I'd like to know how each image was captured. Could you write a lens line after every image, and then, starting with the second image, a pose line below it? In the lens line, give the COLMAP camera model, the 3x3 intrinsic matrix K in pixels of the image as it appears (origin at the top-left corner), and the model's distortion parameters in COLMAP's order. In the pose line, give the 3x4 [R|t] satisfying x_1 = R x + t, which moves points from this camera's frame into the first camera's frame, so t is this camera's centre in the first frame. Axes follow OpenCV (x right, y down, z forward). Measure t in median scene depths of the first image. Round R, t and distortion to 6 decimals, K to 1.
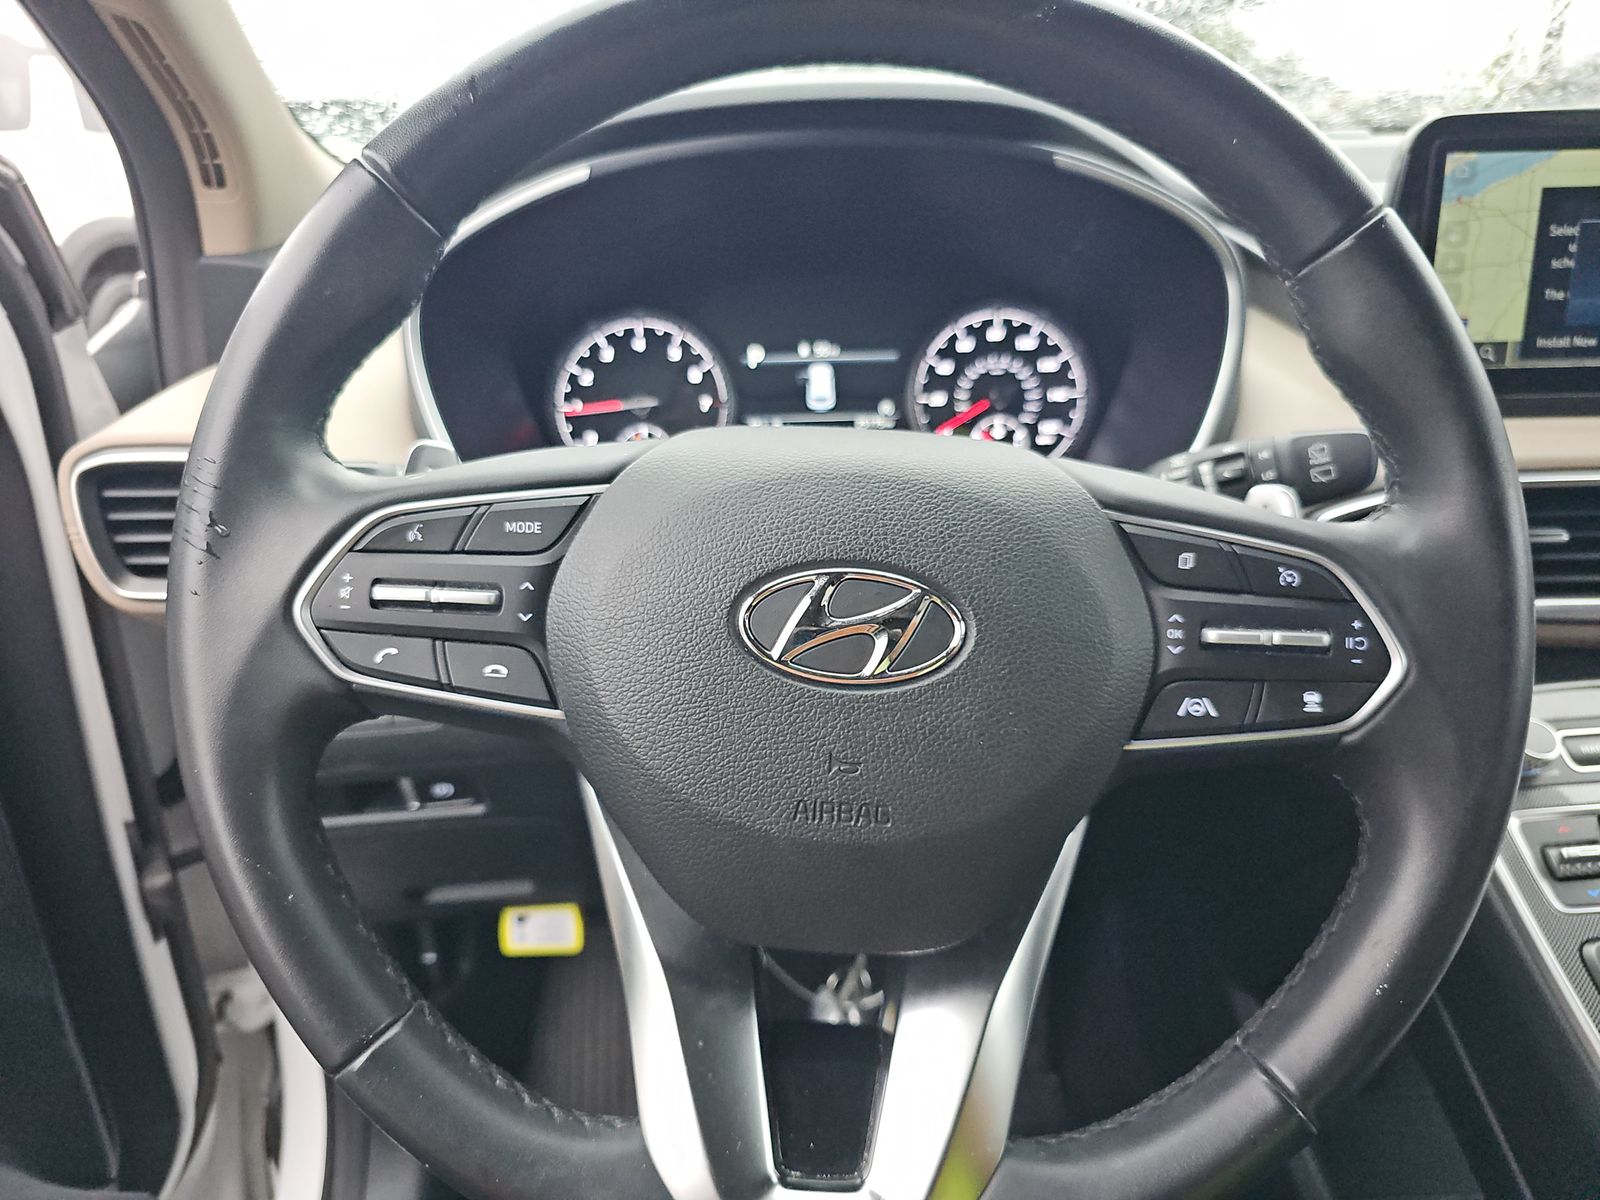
lens RADIAL K [[1106.4, 0, 800.0], [0, 1106.4, 600.0], [0, 0, 1]] dist [-0.006854, -0.002037]
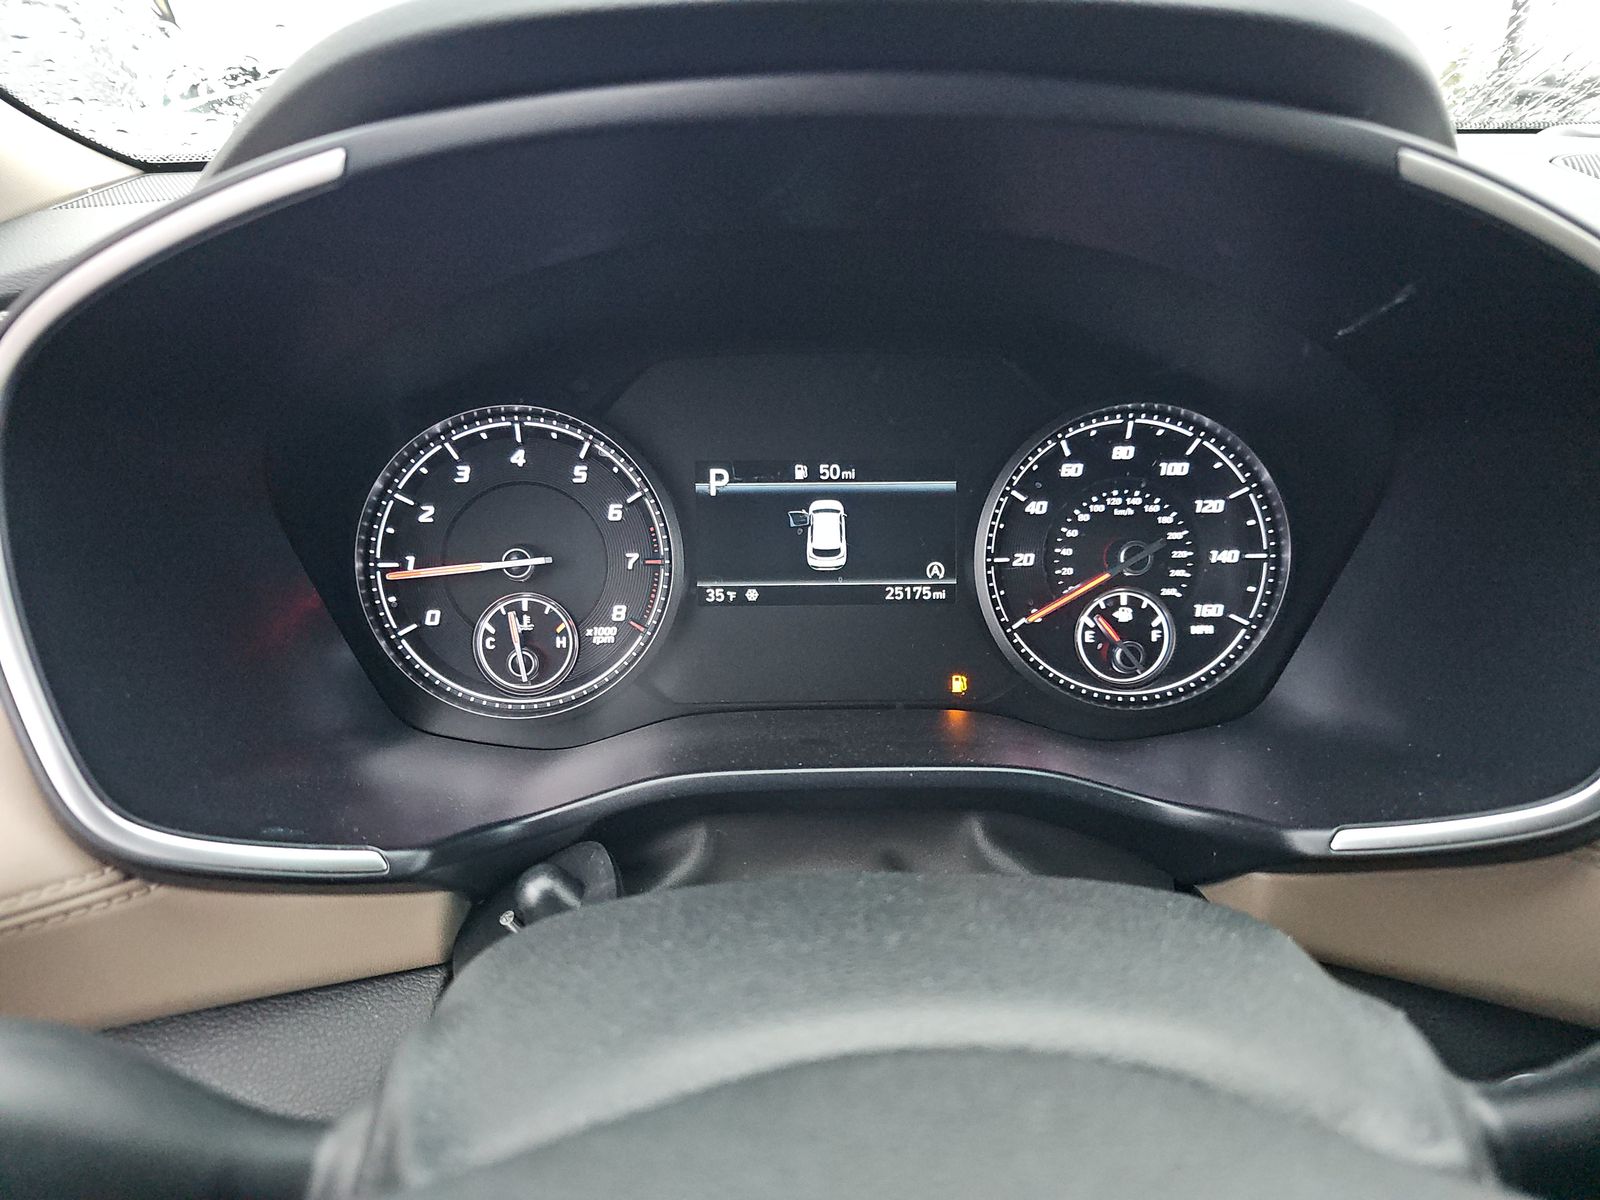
lens RADIAL K [[1089.8, 0, 800.0], [0, 1089.8, 600.0], [0, 0, 1]] dist [0.057792, -0.000772]
pose [[0.999168, 0.015200, 0.037857, -0.023200], [-0.015831, 0.999740, 0.016401, -0.219977], [-0.037598, -0.016986, 0.999149, 0.545320]]
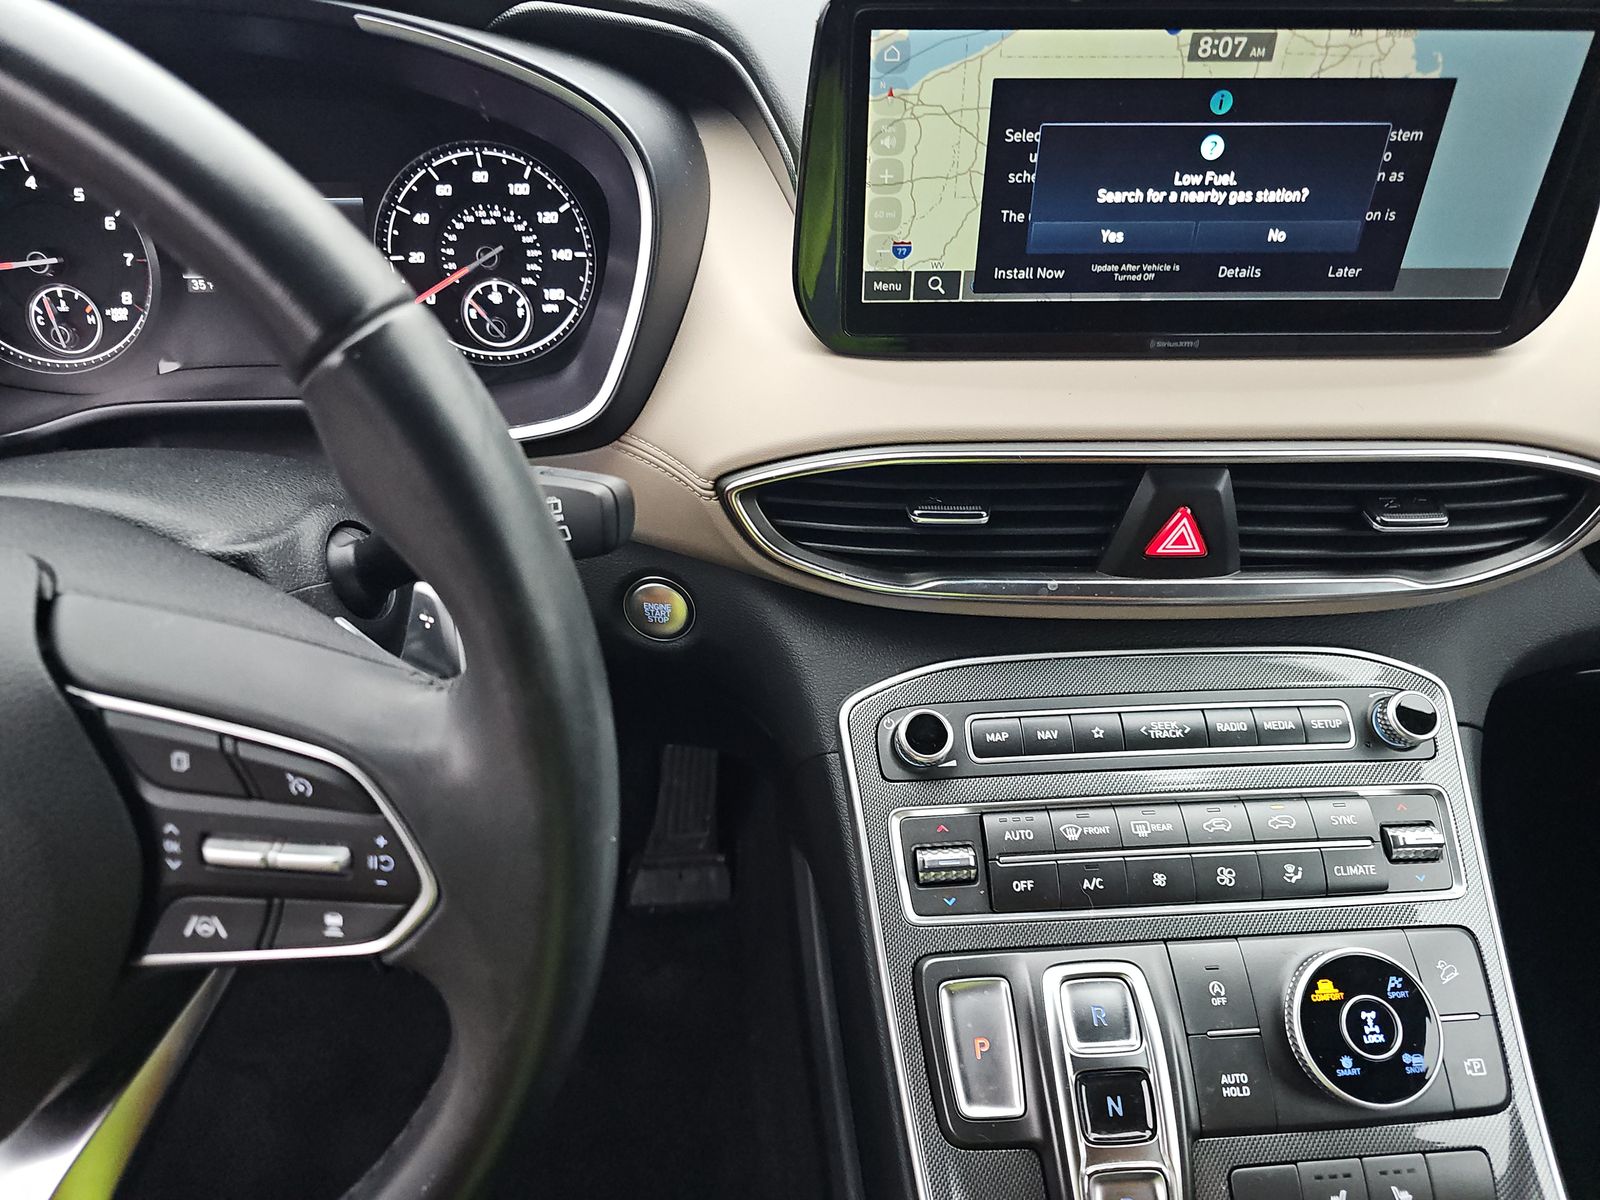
lens RADIAL K [[1079.9, 0, 800.0], [0, 1079.9, 600.0], [0, 0, 1]] dist [-0.001531, -0.000738]
pose [[0.998035, -0.005907, 0.062380, 0.474617], [-0.013592, 0.951431, 0.307562, -0.249810], [-0.061168, -0.307806, 0.949481, 0.163423]]
